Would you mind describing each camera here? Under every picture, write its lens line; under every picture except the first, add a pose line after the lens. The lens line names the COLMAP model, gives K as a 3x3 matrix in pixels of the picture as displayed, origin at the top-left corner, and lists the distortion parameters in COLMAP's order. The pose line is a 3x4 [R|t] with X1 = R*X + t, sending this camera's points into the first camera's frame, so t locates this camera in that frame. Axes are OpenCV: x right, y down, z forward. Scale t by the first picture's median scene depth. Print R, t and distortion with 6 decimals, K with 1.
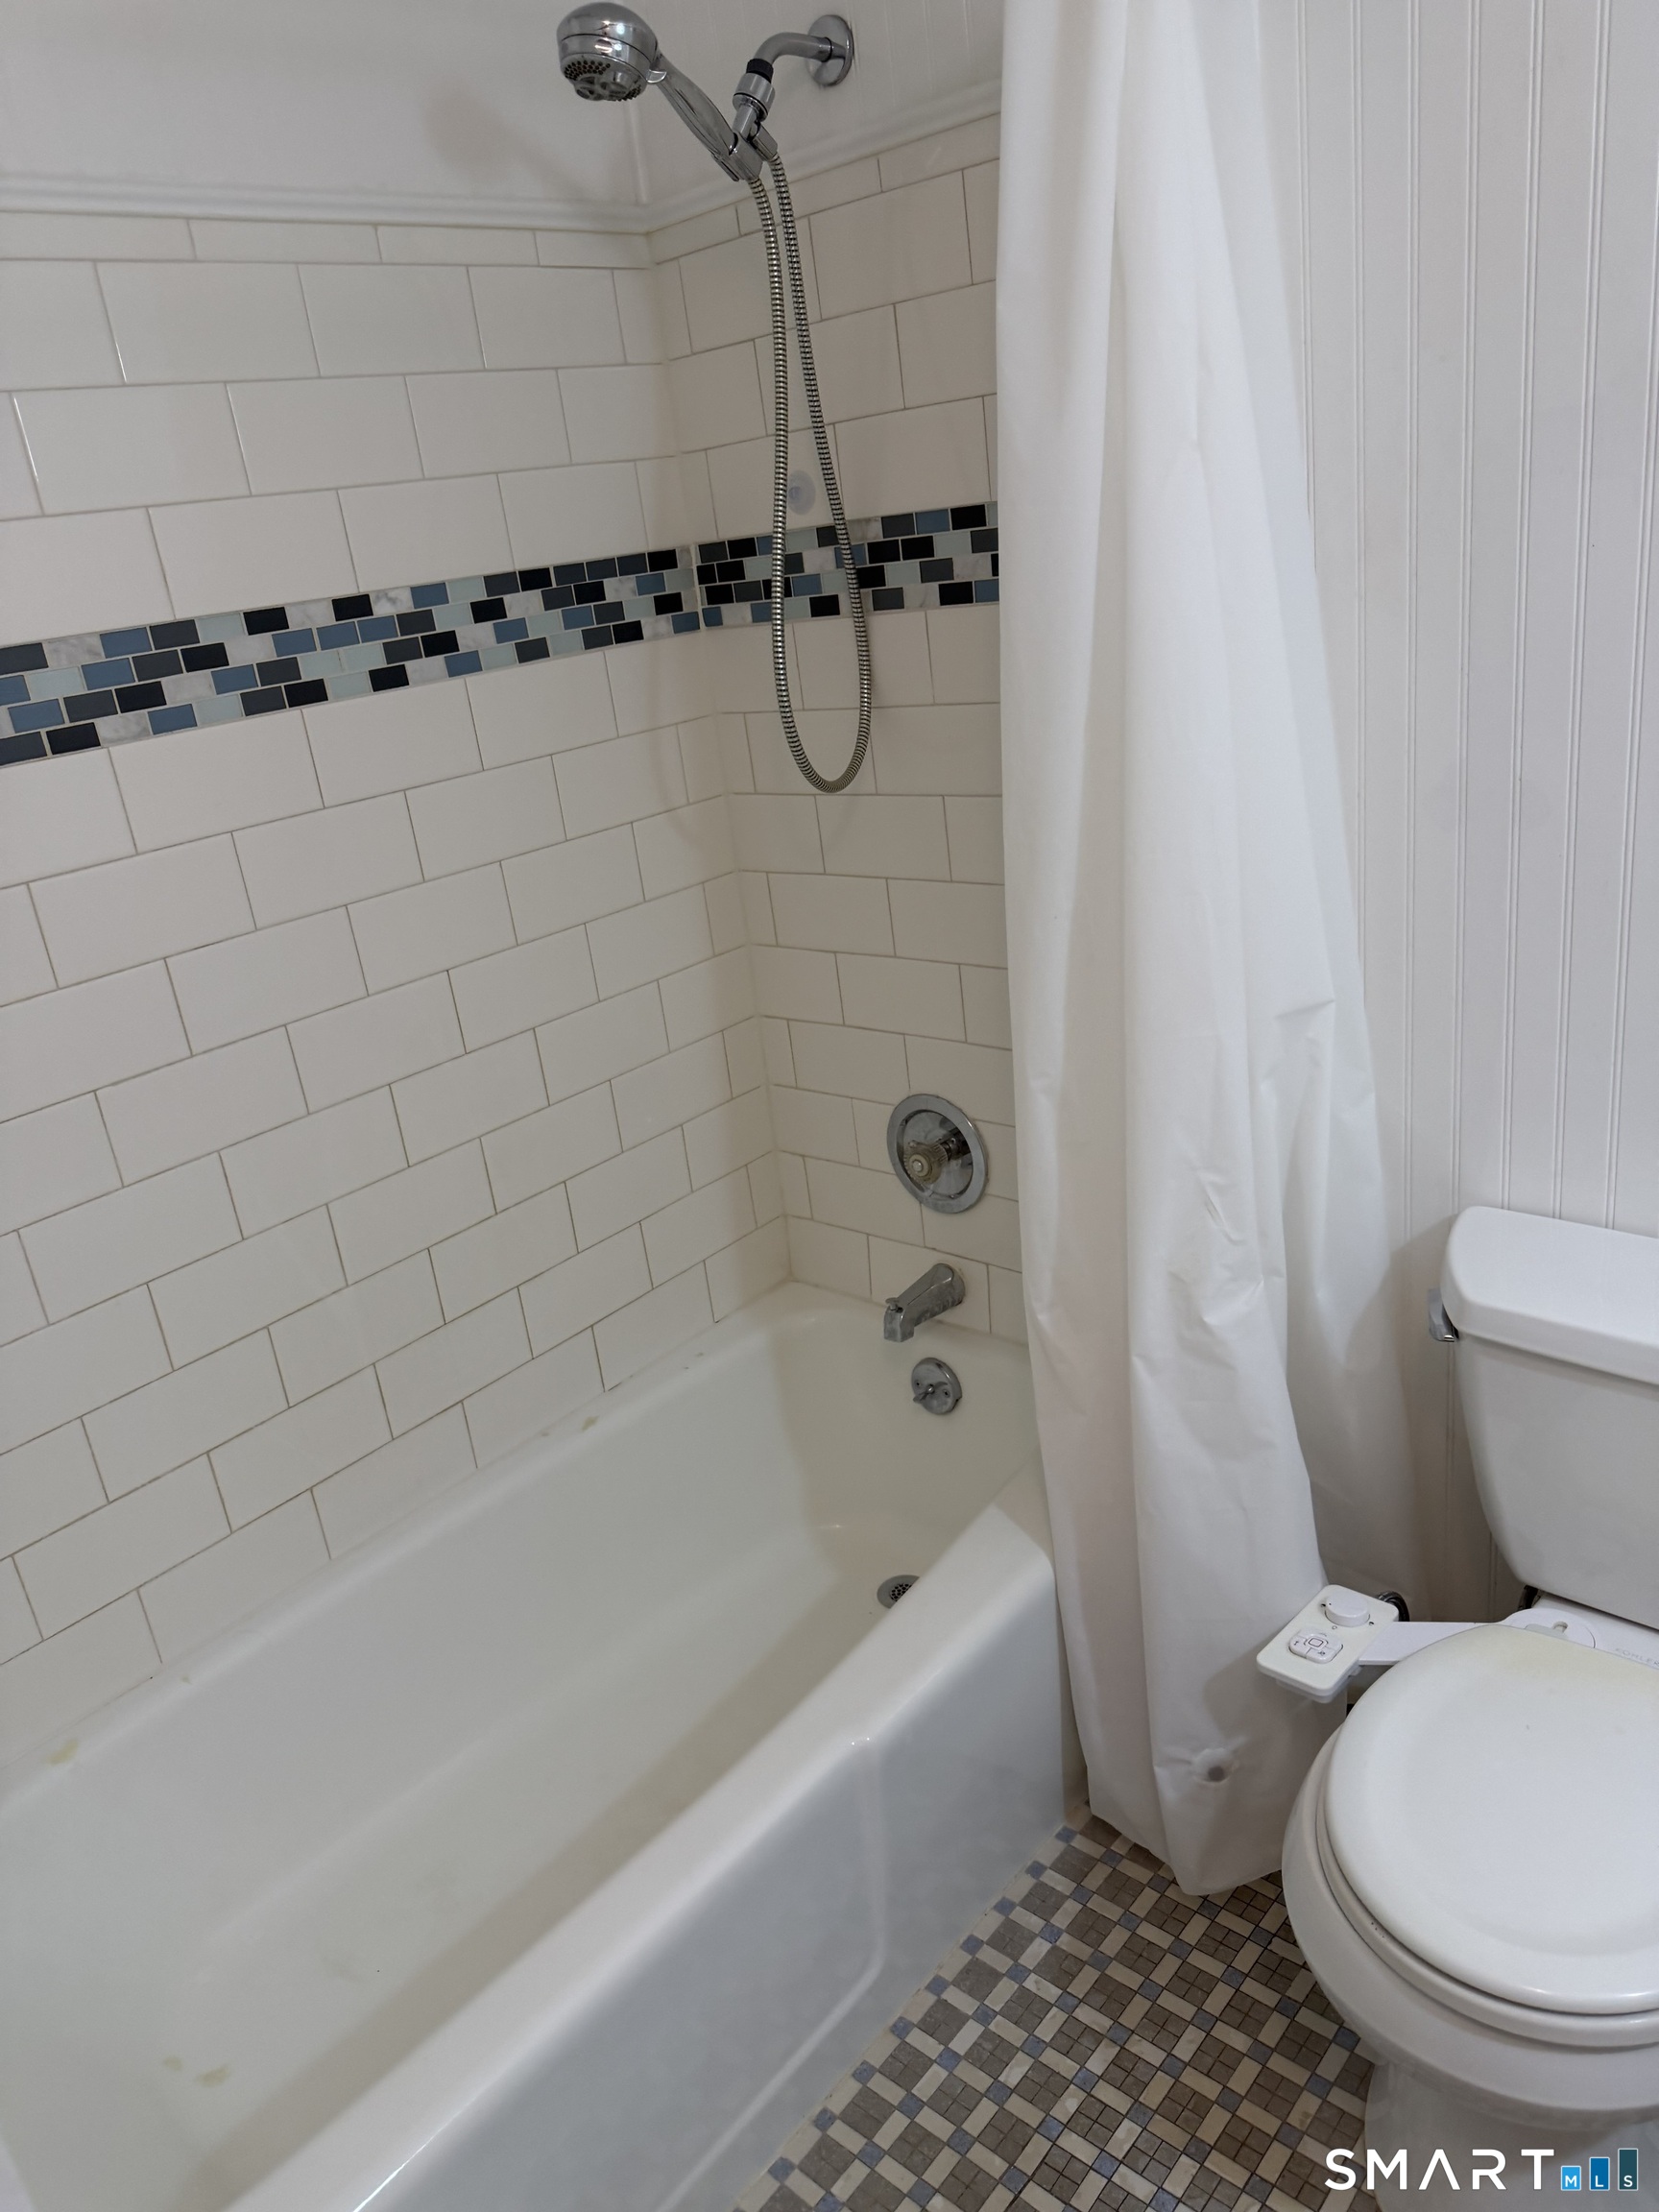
lens RADIAL K [[1544.0, 0, 832.6], [0, 1544.0, 1106.6], [0, 0, 1]] dist [0.021466, -0.029591]
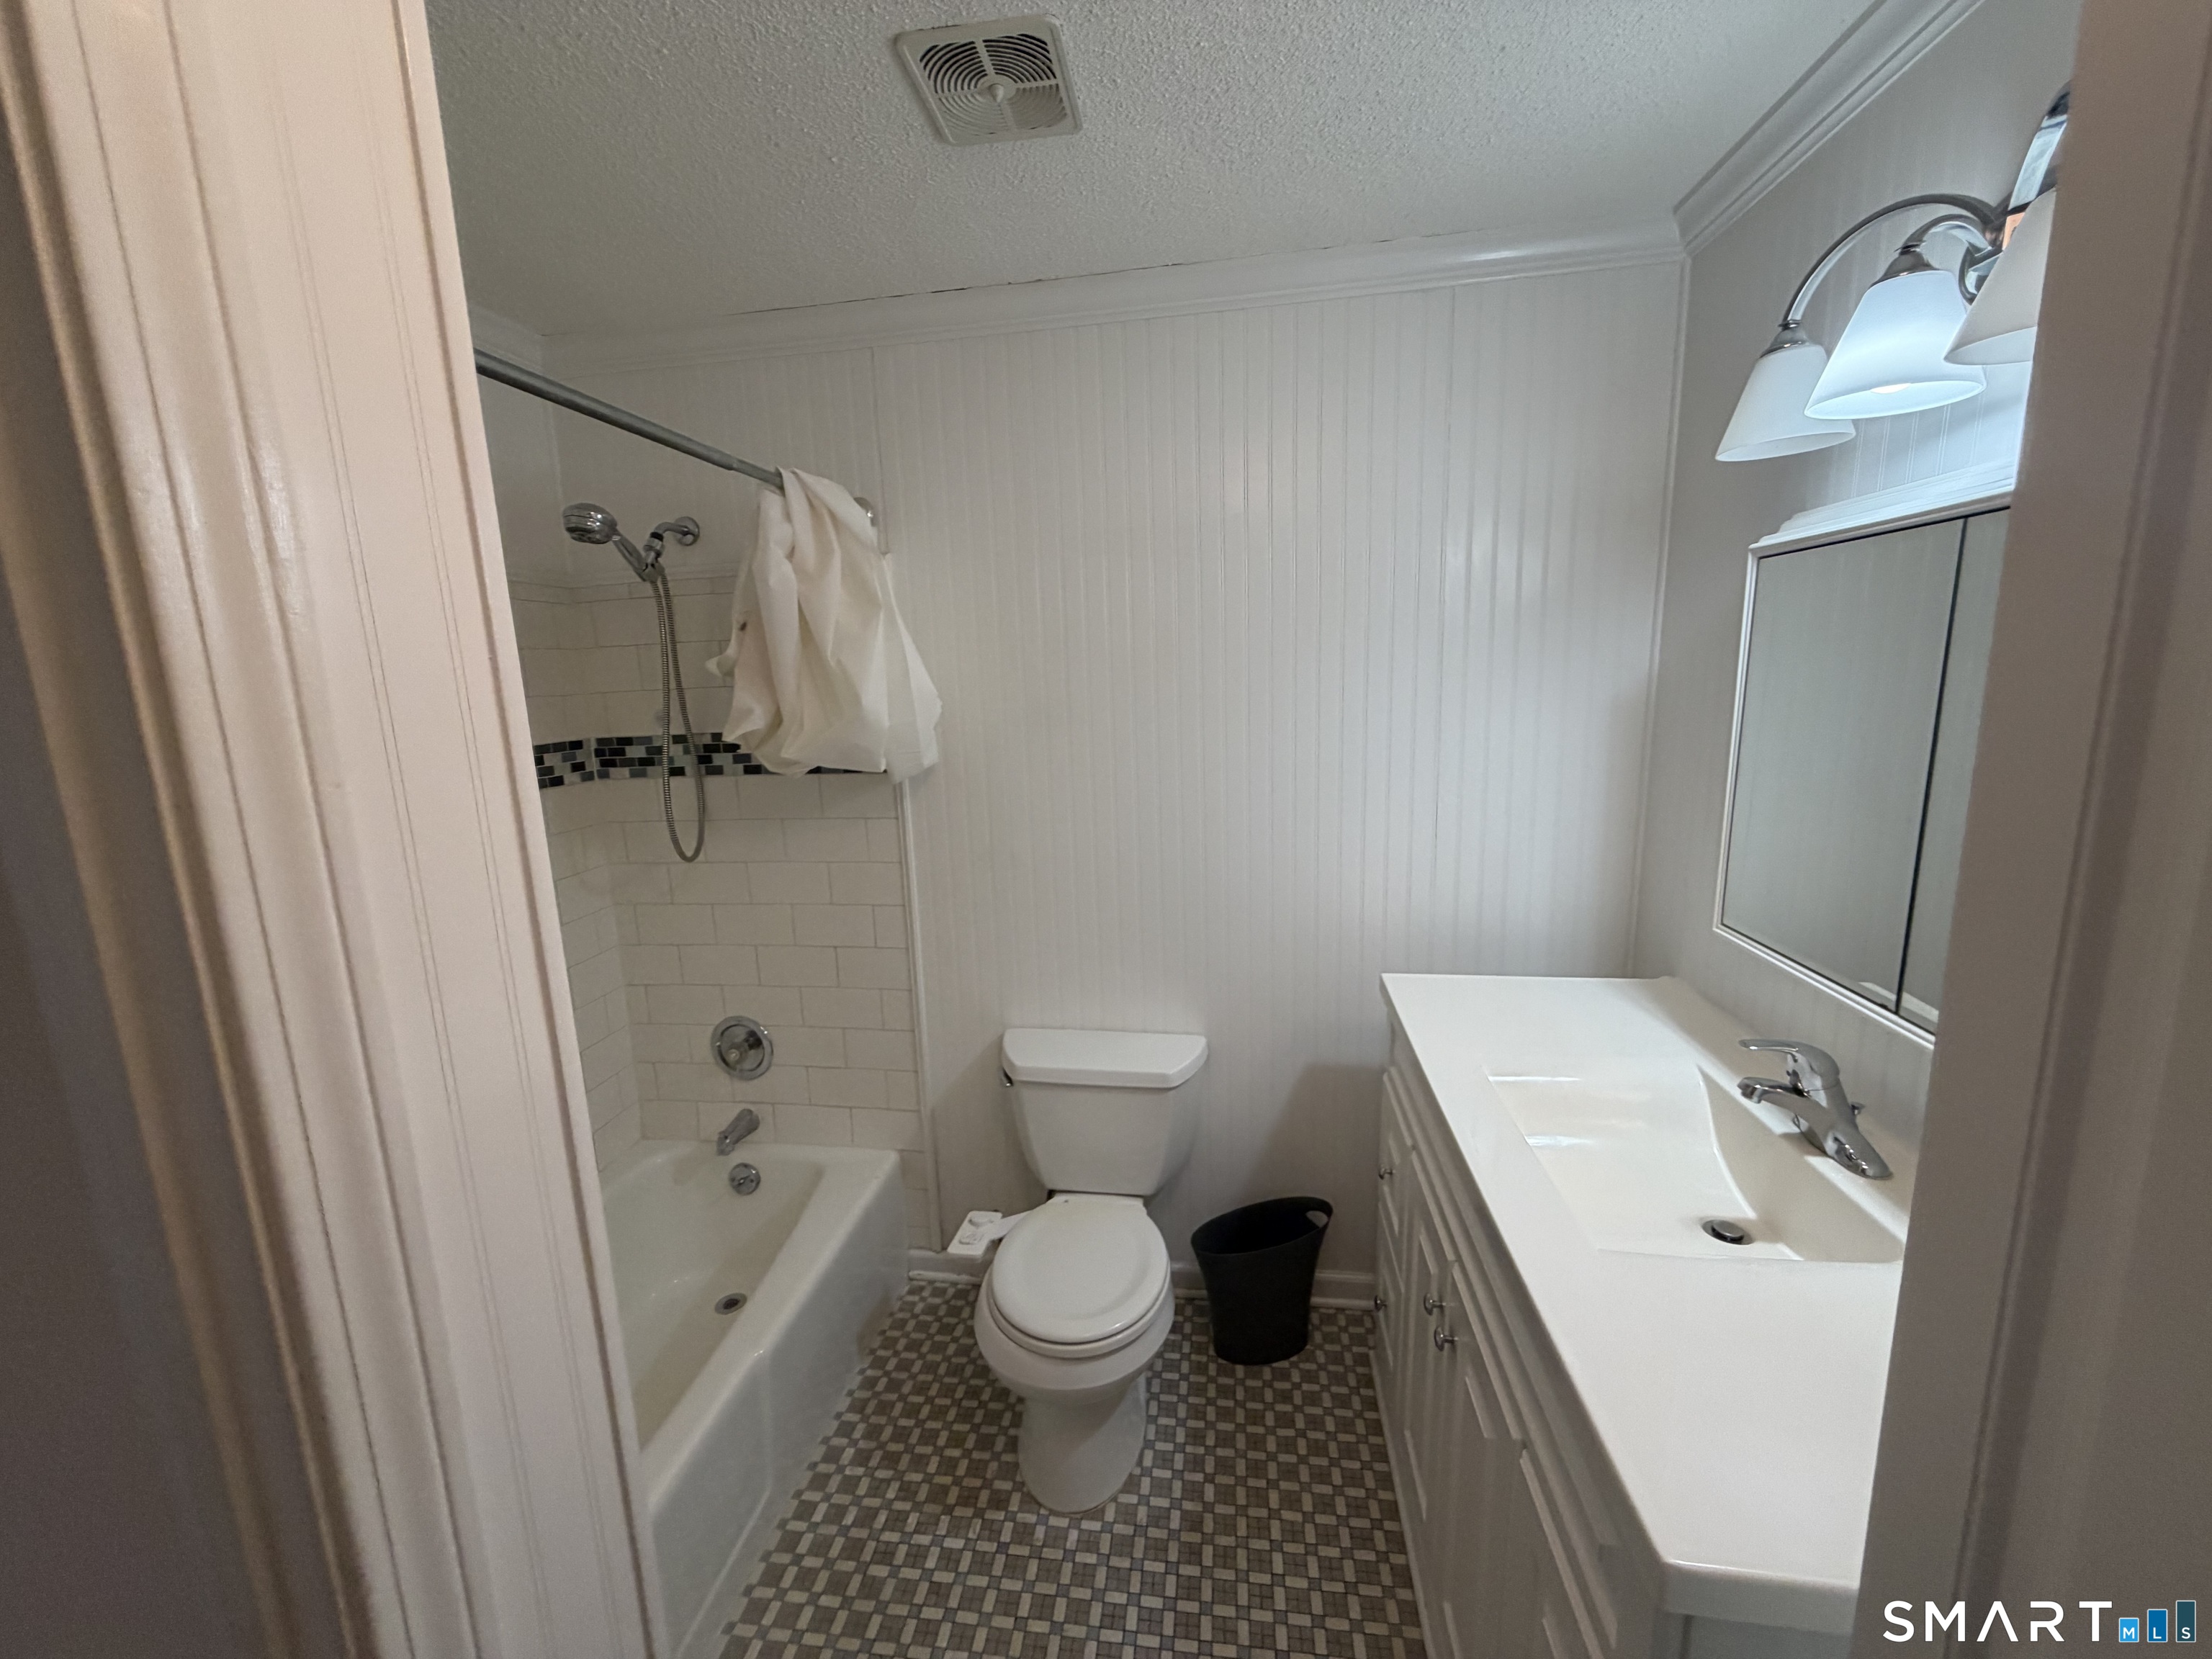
lens RADIAL K [[890.8, 0, 1093.3], [0, 890.8, 828.7], [0, 0, 1]] dist [-0.000765, 0.000972]
pose [[0.836084, -0.005276, 0.548576, -0.193113], [0.130183, 0.973299, -0.189052, 0.035605], [-0.532931, 0.229479, 0.814447, -0.211009]]
